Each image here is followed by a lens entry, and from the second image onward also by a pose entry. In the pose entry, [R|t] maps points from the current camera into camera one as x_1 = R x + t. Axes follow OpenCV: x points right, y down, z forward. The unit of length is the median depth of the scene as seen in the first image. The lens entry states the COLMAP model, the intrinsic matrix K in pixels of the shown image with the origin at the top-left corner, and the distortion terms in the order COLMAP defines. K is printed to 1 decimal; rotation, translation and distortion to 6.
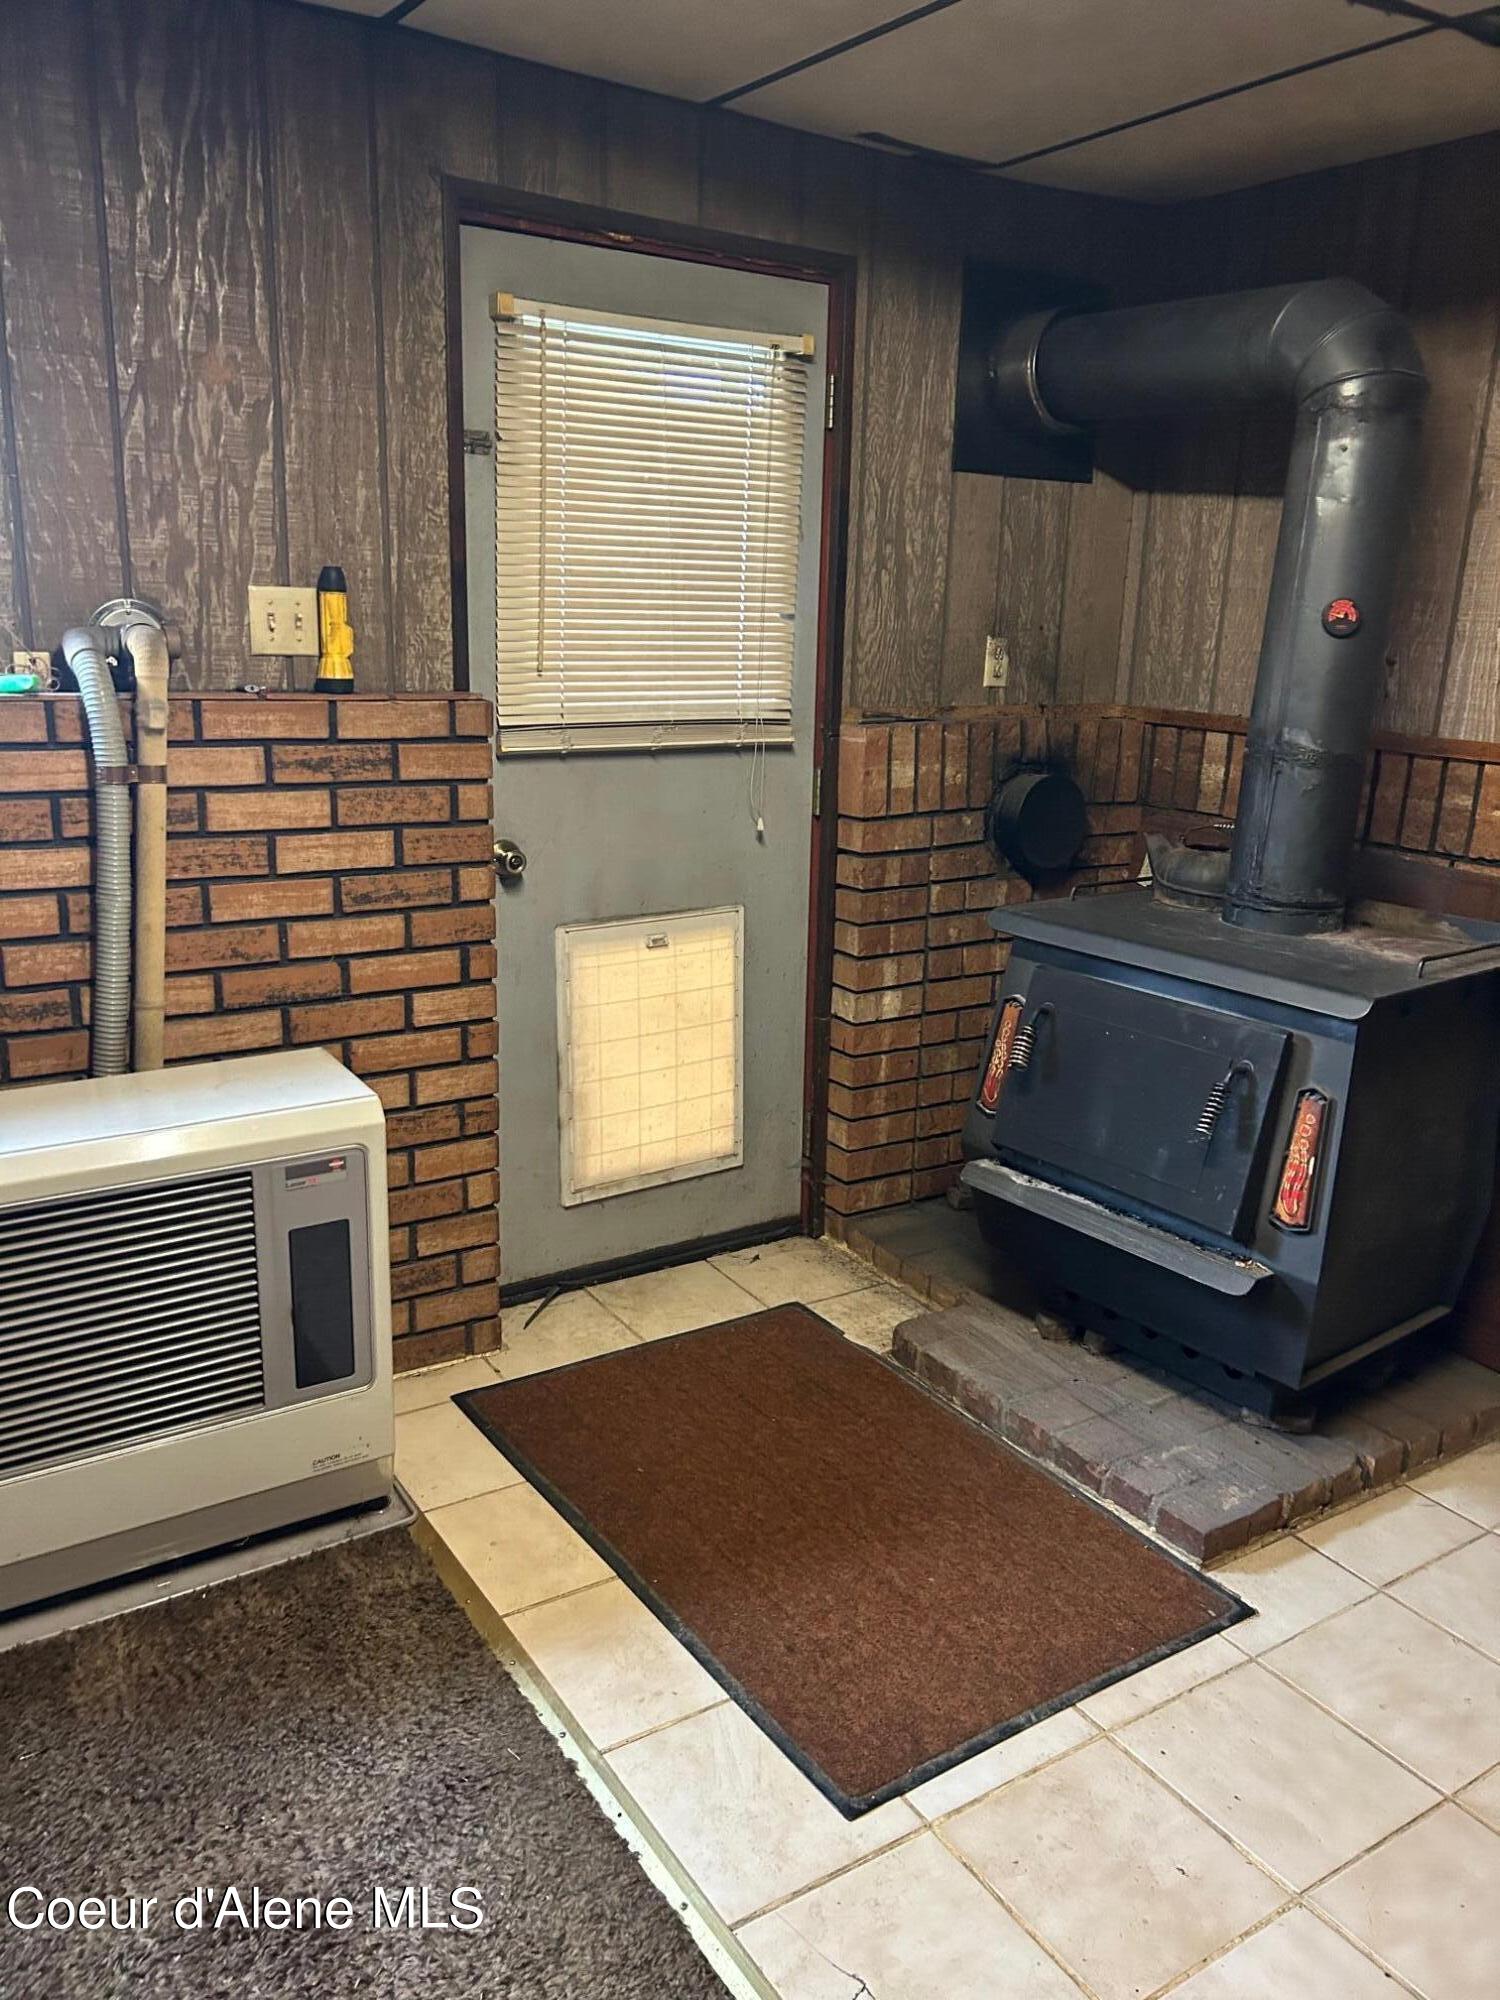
lens RADIAL K [[1513.2, 0, 743.2], [0, 1513.2, 996.6], [0, 0, 1]] dist [0.001280, 0.005564]
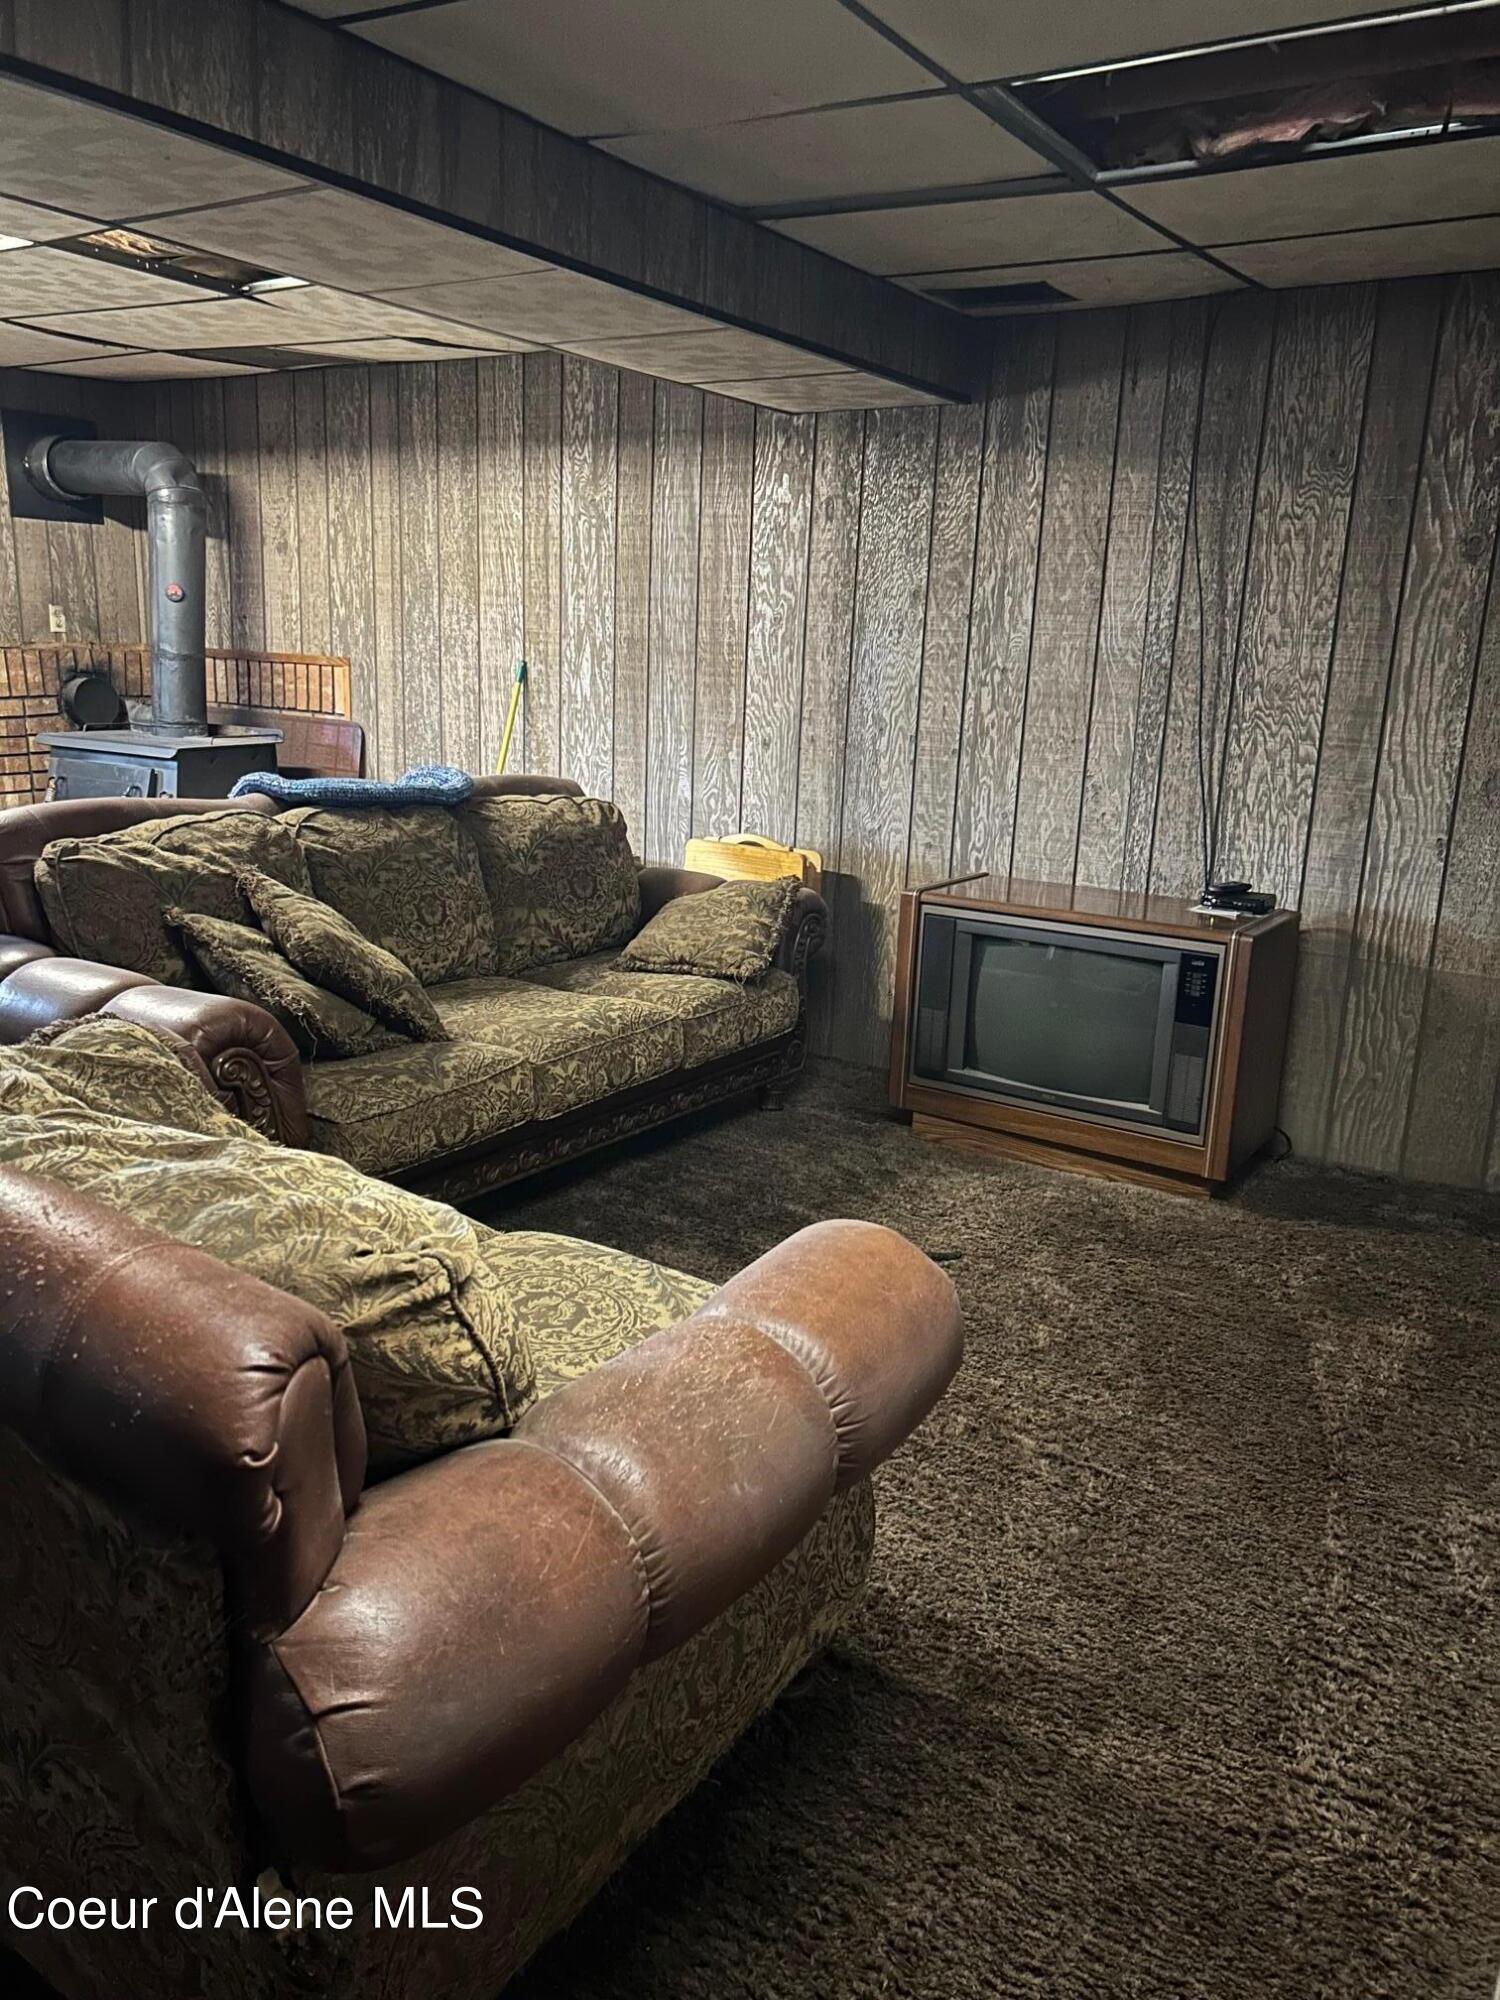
lens RADIAL K [[1513.2, 0, 759.9], [0, 1513.2, 1032.8], [0, 0, 1]] dist [0.001280, 0.005564]
pose [[0.915572, -0.099200, 0.389727, 0.187065], [0.091505, 0.995067, 0.038312, 0.306173], [-0.391605, 0.000585, 0.920133, -1.099094]]
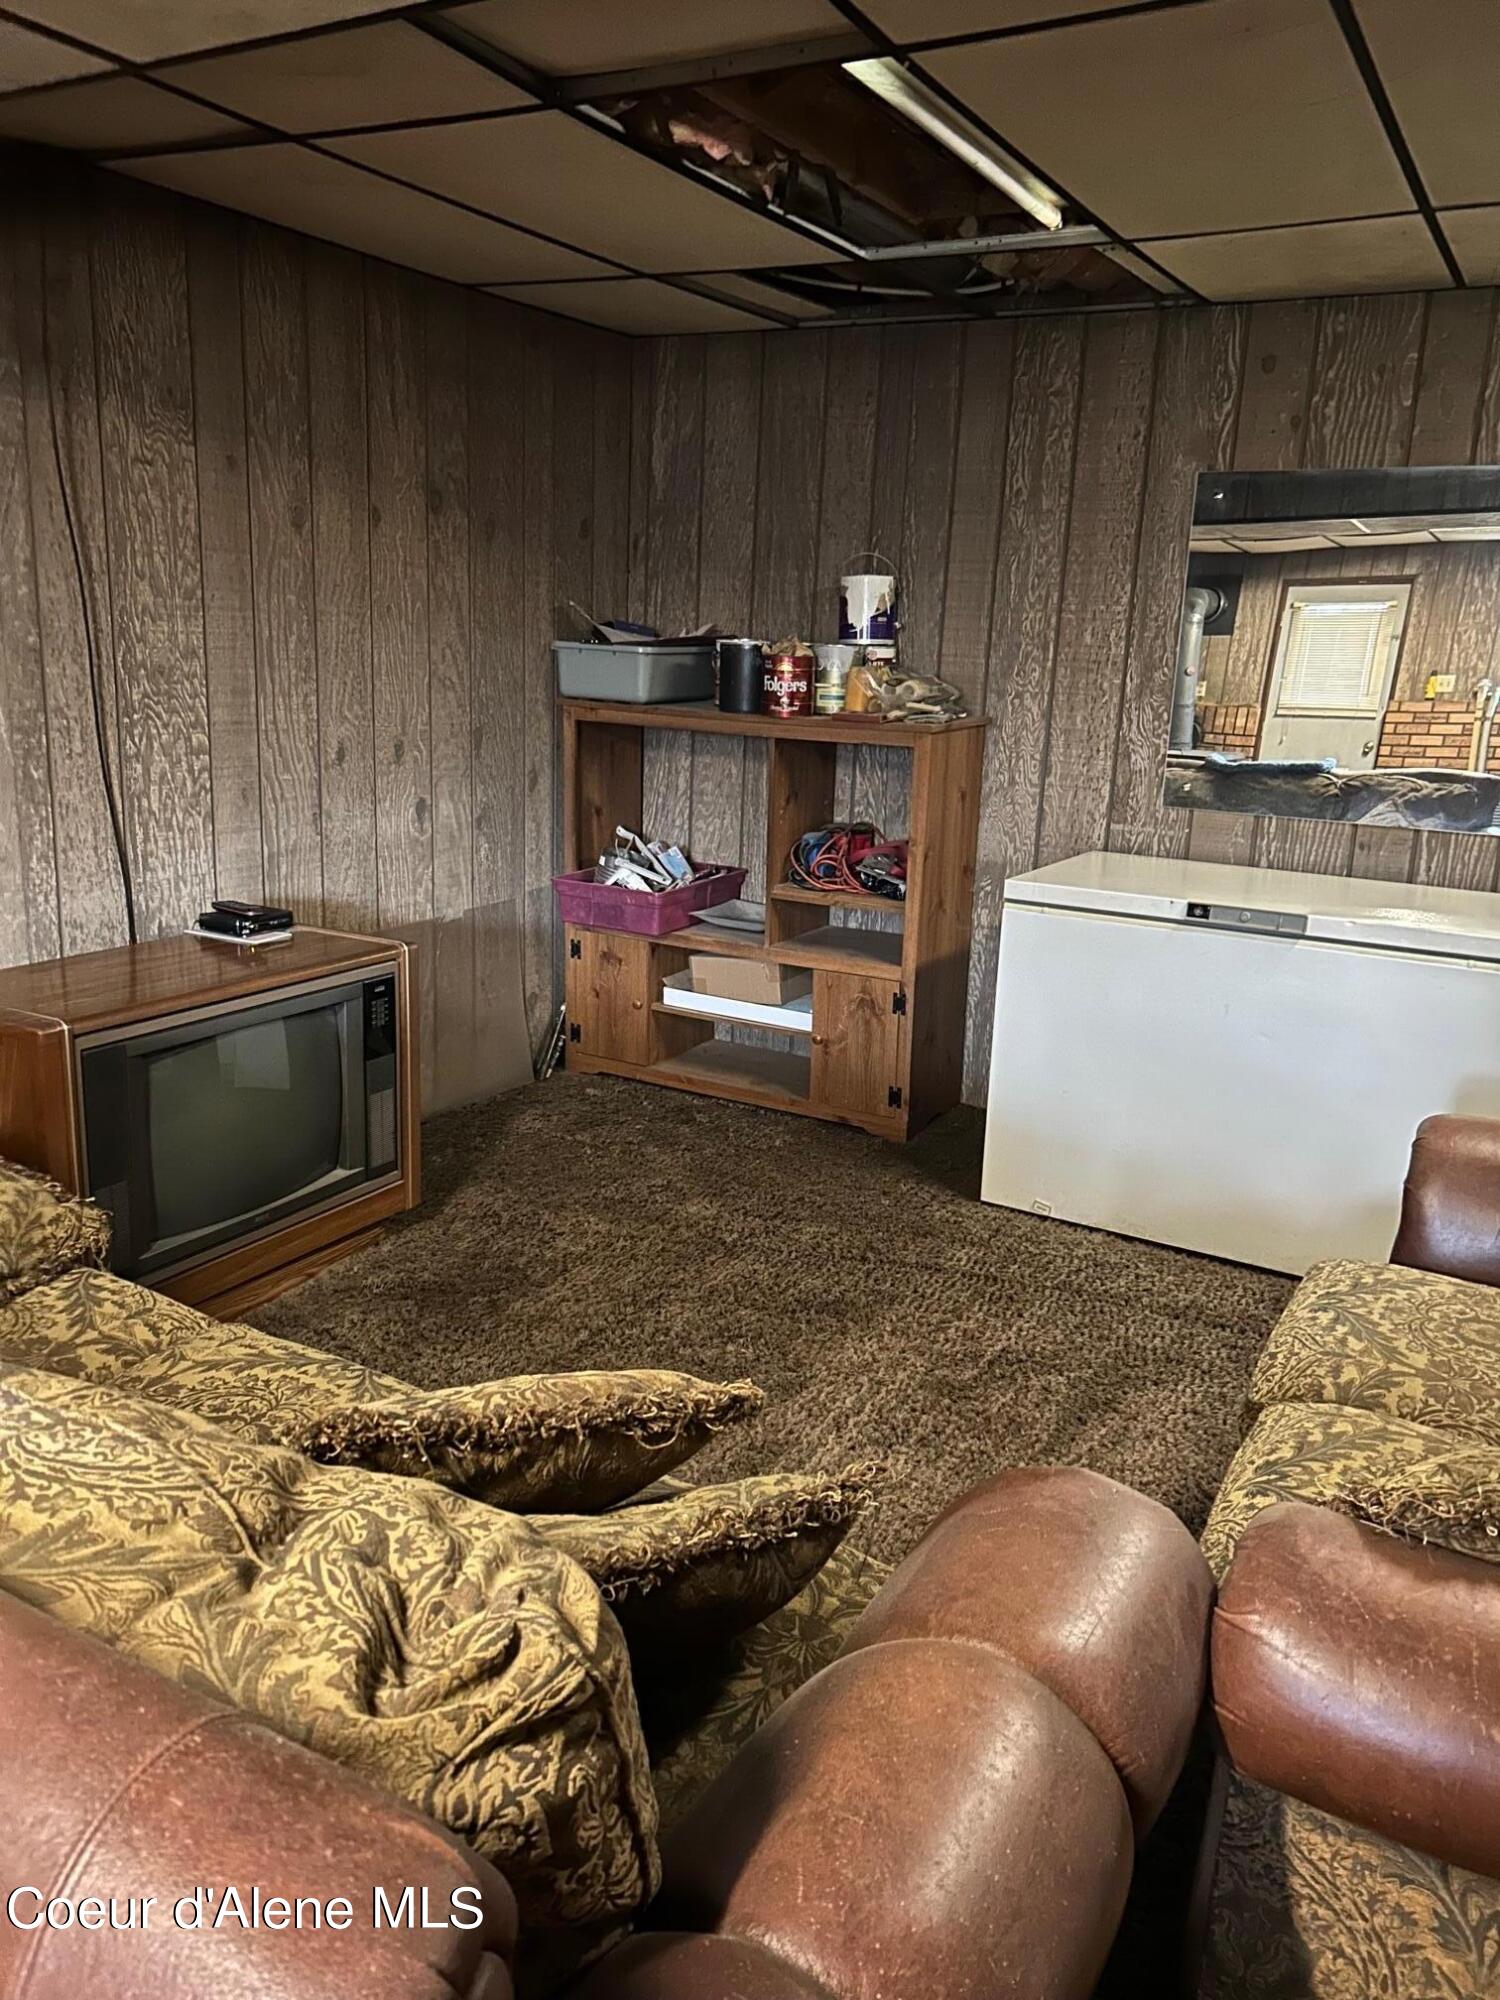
lens RADIAL K [[1513.2, 0, 752.1], [0, 1513.2, 1020.4], [0, 0, 1]] dist [0.001280, 0.005564]
pose [[-0.457696, -0.265899, 0.848417, -0.641485], [0.171134, 0.910044, 0.377535, -0.793847], [-0.872483, 0.317990, -0.371020, 2.900431]]
